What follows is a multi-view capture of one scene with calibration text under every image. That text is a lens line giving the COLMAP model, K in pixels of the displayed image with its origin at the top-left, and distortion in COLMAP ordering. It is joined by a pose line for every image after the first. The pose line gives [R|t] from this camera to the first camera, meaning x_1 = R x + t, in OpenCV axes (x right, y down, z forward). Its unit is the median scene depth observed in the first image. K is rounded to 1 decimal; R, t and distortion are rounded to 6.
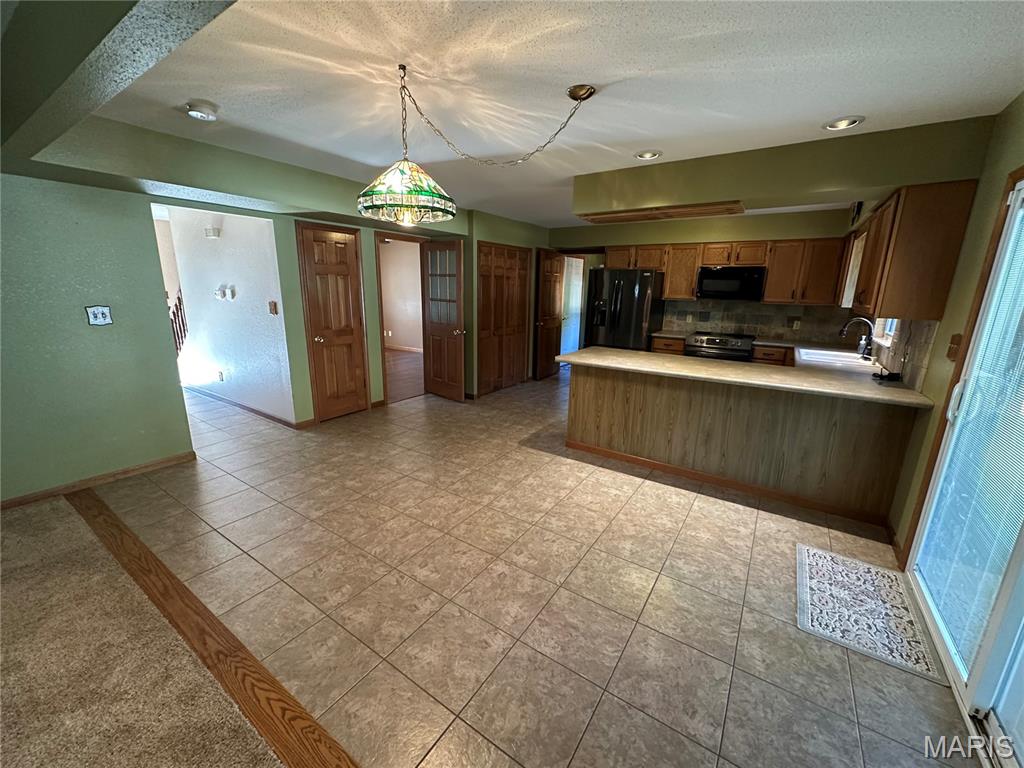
lens RADIAL K [[406.6, 0, 512.0], [0, 406.6, 384.0], [0, 0, 1]] dist [-0.002358, 0.000076]
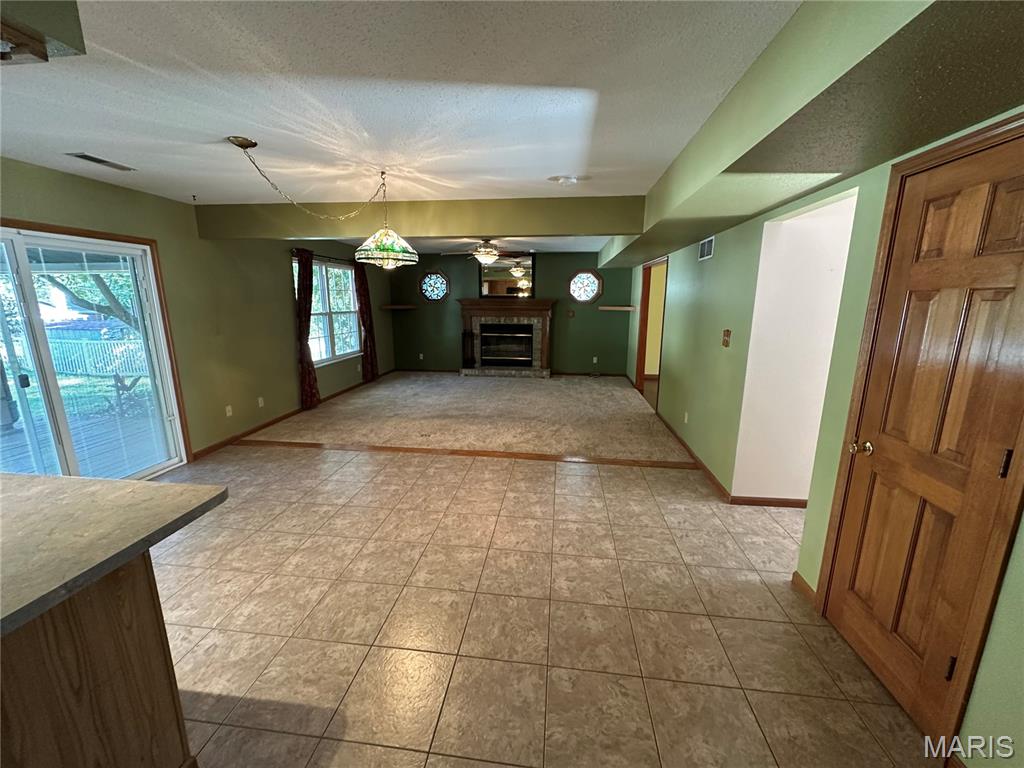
lens RADIAL K [[406.6, 0, 512.0], [0, 406.6, 384.0], [0, 0, 1]] dist [-0.002358, 0.000076]
pose [[-0.891081, 0.070261, -0.448374, 0.032586], [-0.126716, 0.910139, 0.394449, -0.401628], [0.435797, 0.408302, -0.802104, 1.607321]]
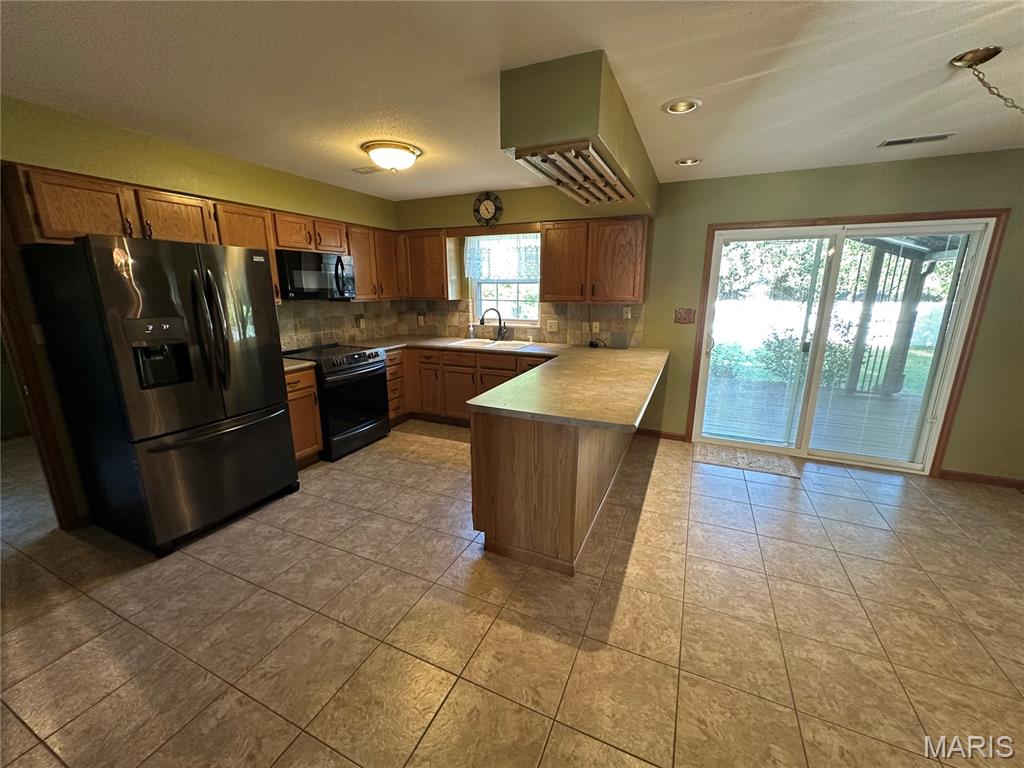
lens RADIAL K [[406.1, 0, 512.5], [0, 406.1, 382.2], [0, 0, 1]] dist [-0.000970, 0.000048]
pose [[-0.161539, -0.249239, 0.954874, -0.404204], [0.227526, 0.932109, 0.281788, -0.341692], [-0.960280, 0.262779, -0.093863, 1.357141]]
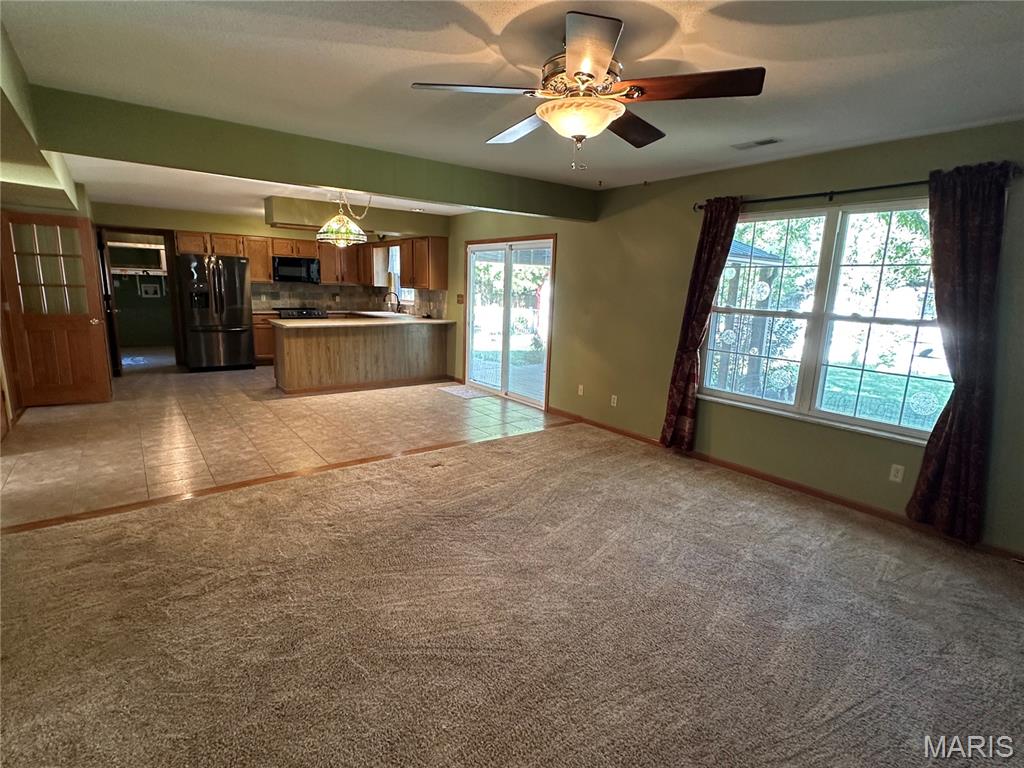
lens RADIAL K [[511.1, 0, 510.2], [0, 511.1, 381.3], [0, 0, 1]] dist [-0.000572, 0.000354]
pose [[0.328458, -0.186974, 0.925827, -1.468357], [0.196523, 0.972287, 0.126636, 0.057502], [-0.923848, 0.140352, 0.356100, -0.333512]]
